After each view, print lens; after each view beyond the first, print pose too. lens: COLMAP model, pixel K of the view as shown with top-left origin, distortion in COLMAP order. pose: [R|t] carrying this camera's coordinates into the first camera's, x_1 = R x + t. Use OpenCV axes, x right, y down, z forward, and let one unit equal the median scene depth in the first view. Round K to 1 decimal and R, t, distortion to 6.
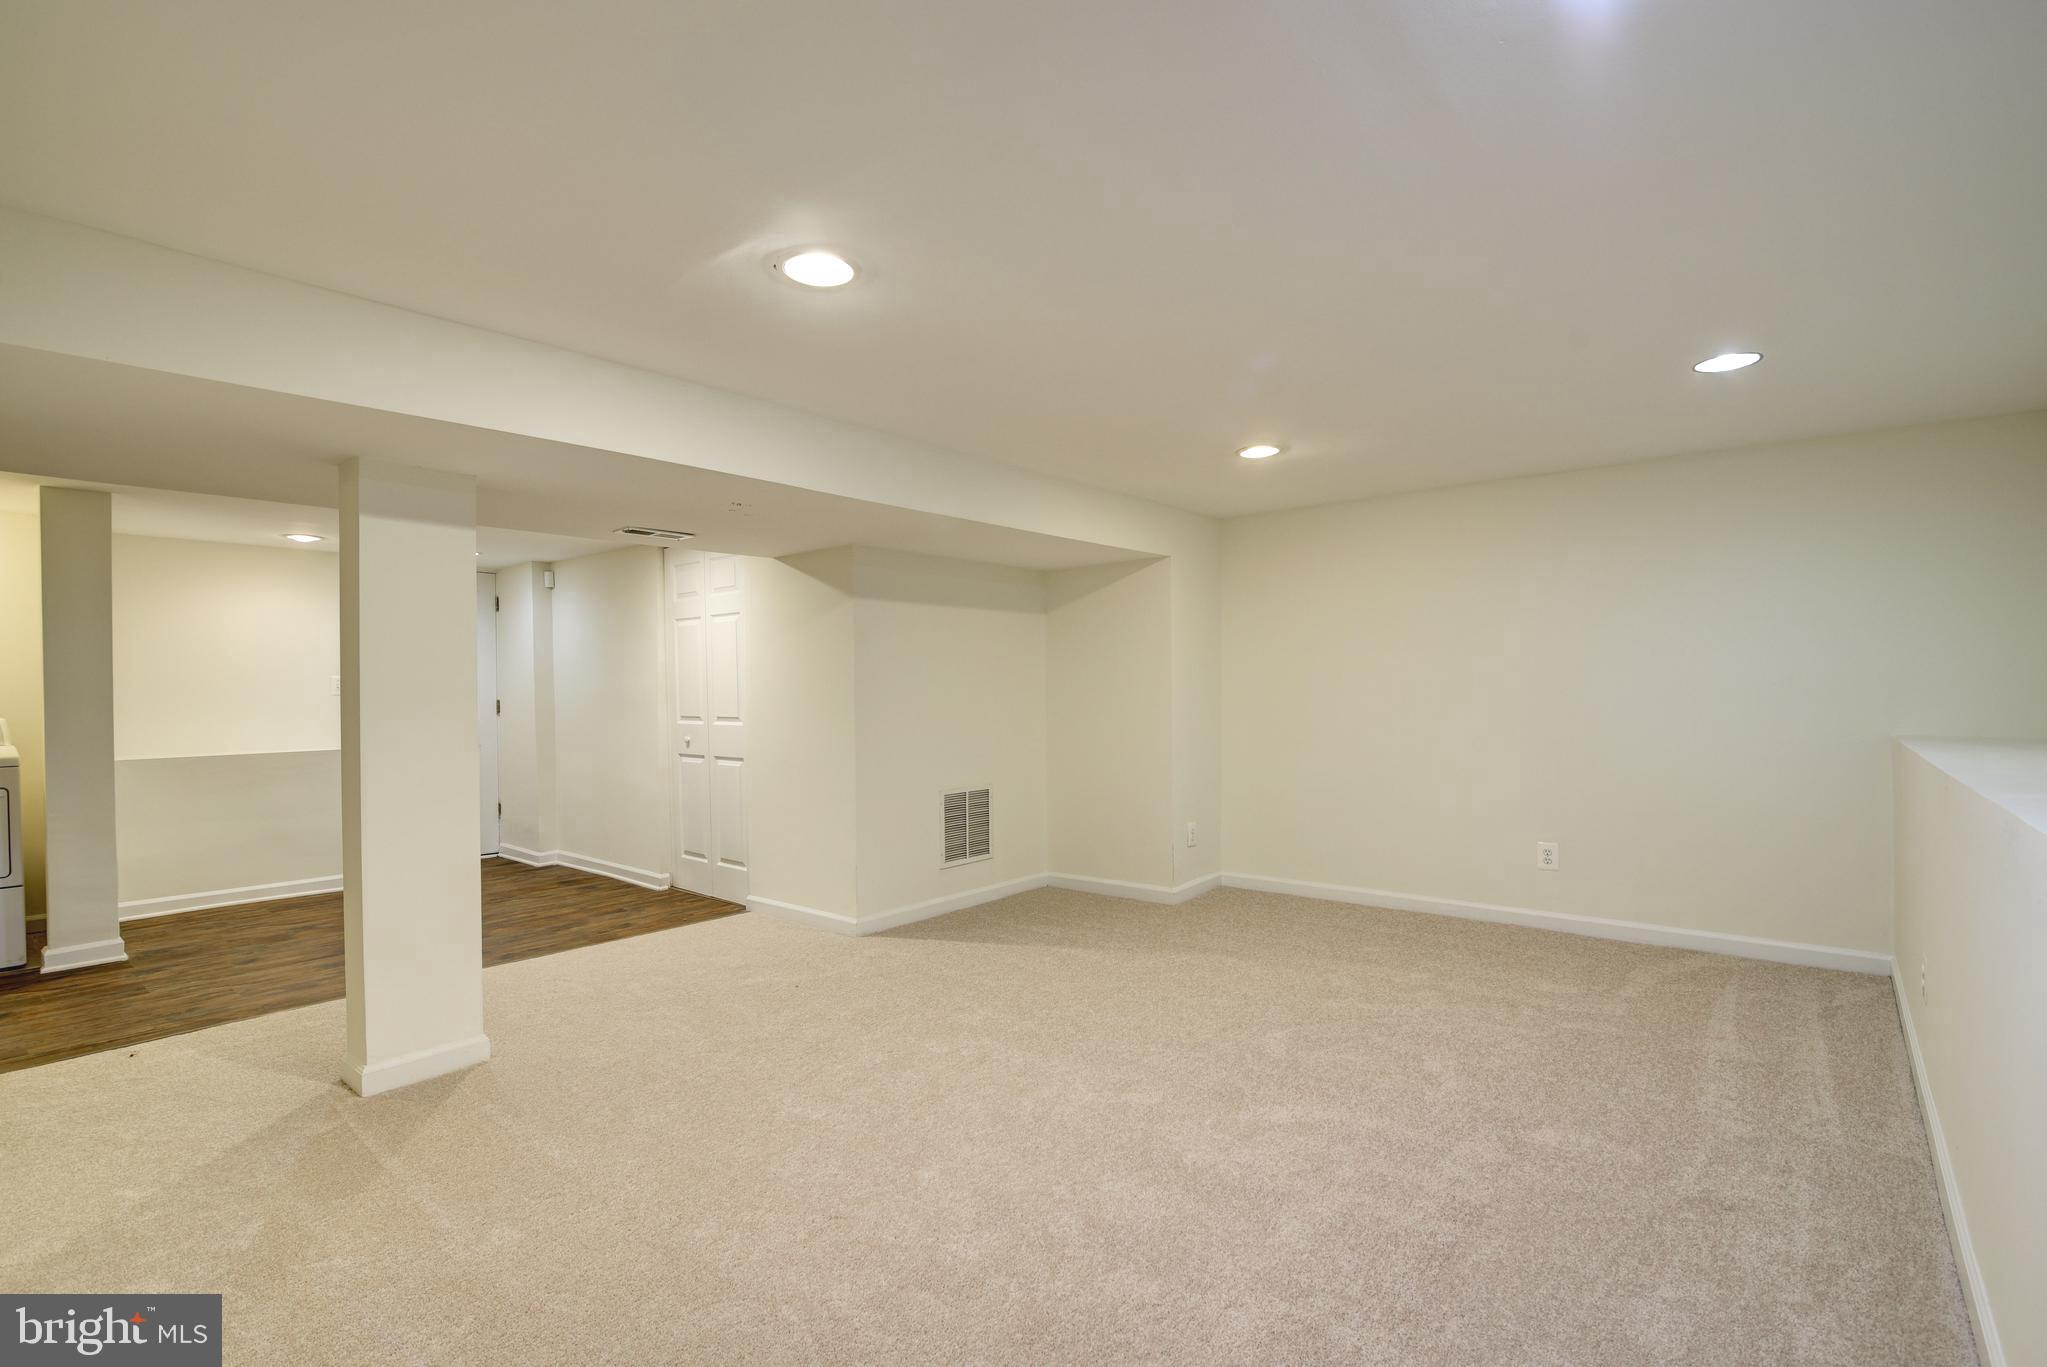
lens RADIAL K [[933.2, 0, 1017.4], [0, 933.2, 690.3], [0, 0, 1]] dist [-0.022010, 0.002694]
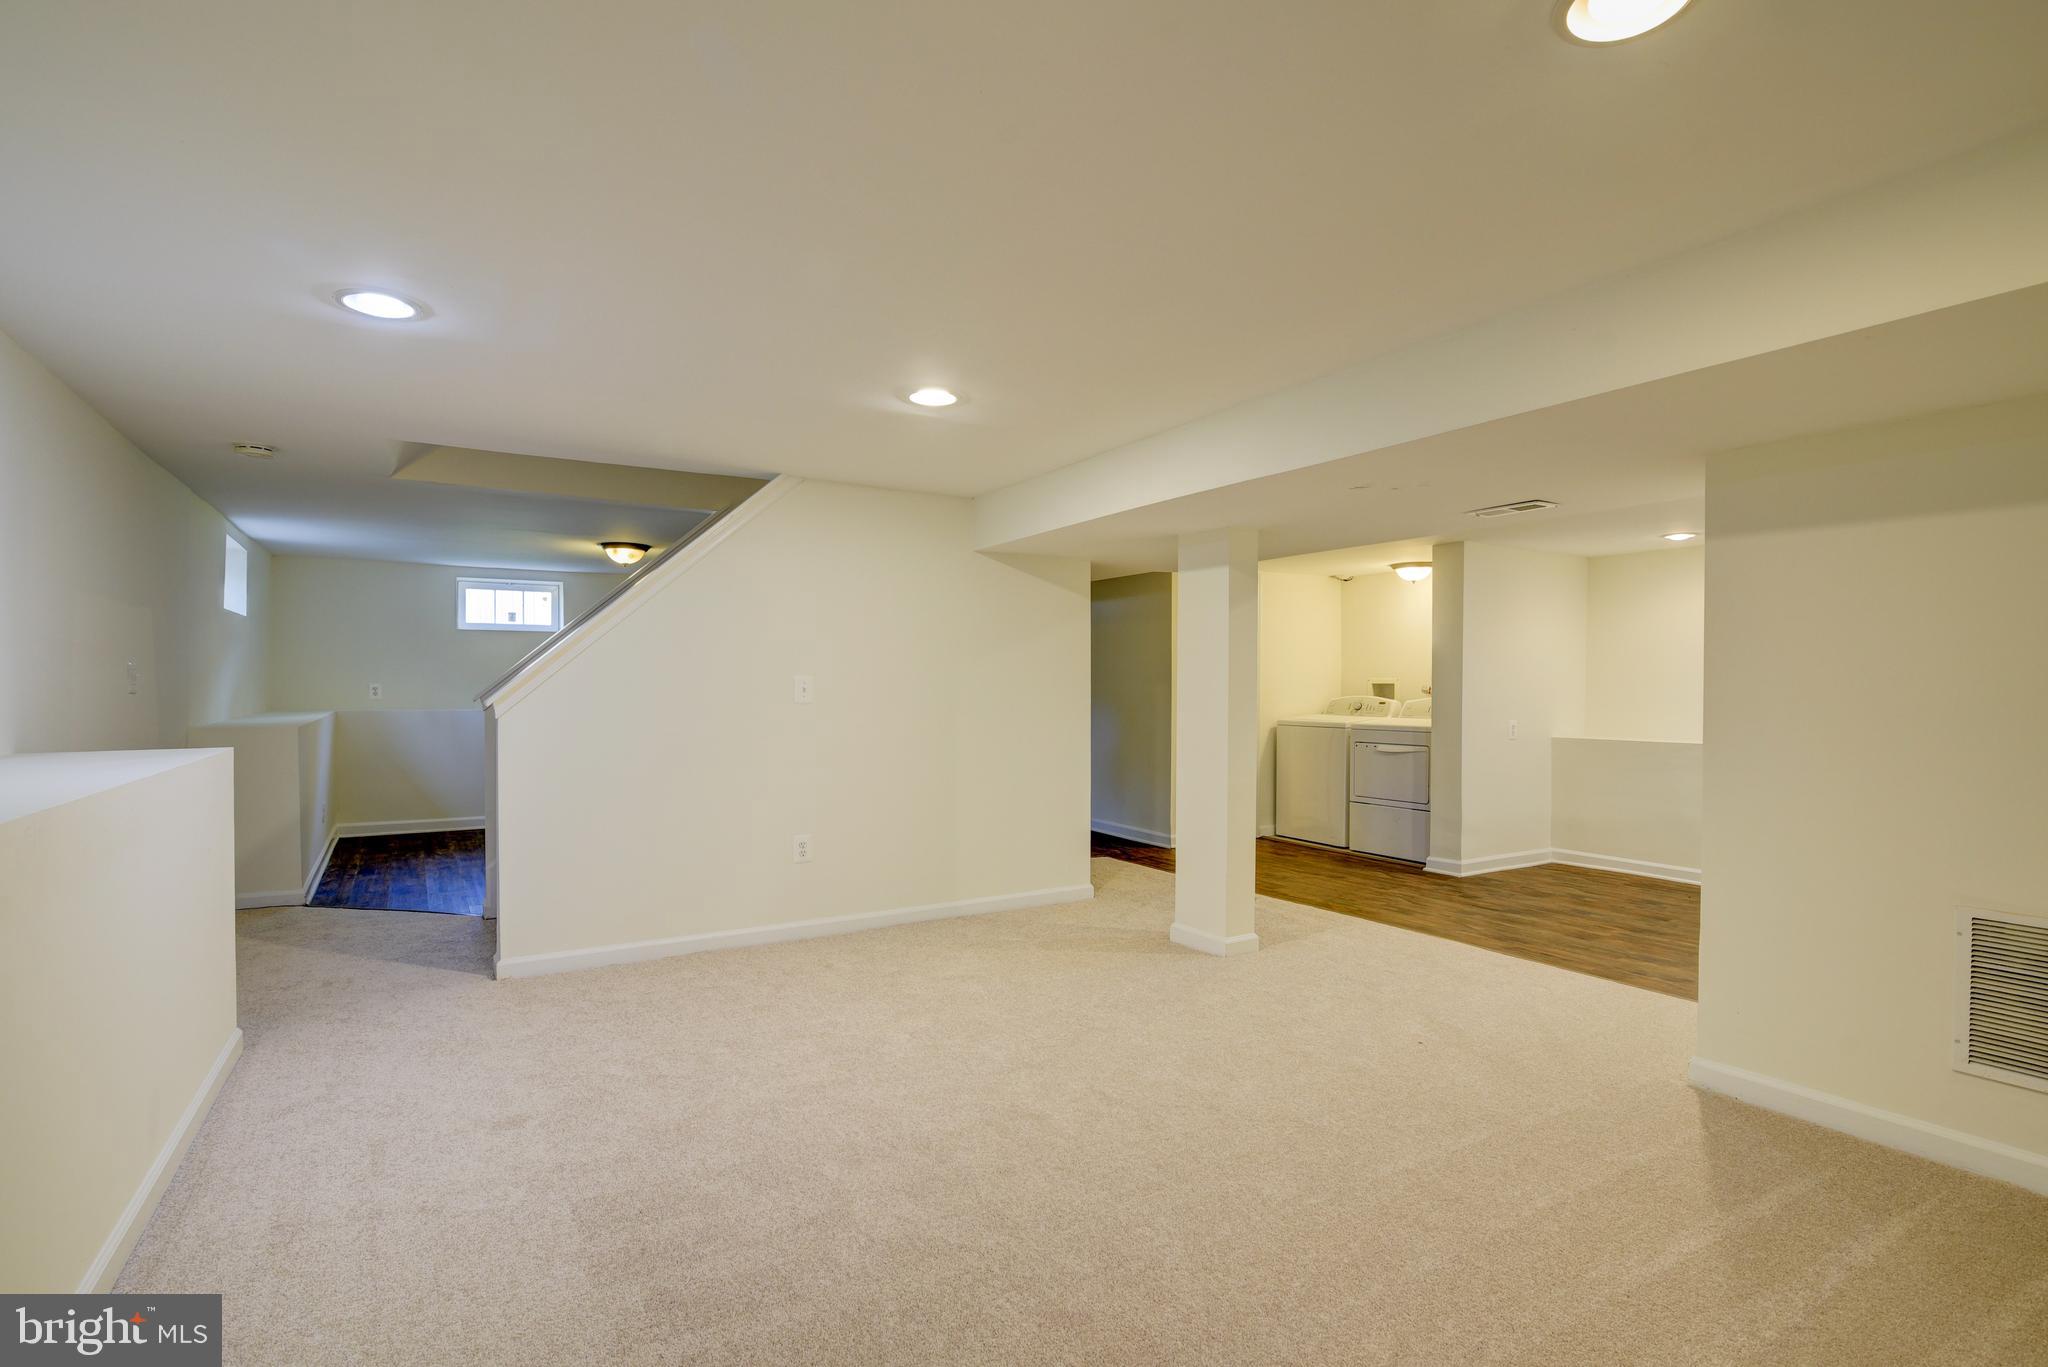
lens RADIAL K [[933.7, 0, 1017.3], [0, 933.7, 683.4], [0, 0, 1]] dist [-0.022010, 0.002694]
pose [[-0.309059, 0.007068, -0.951017, 0.587578], [0.001341, 0.999975, 0.006996, -0.010702], [0.951042, 0.000887, -0.309060, 0.806931]]
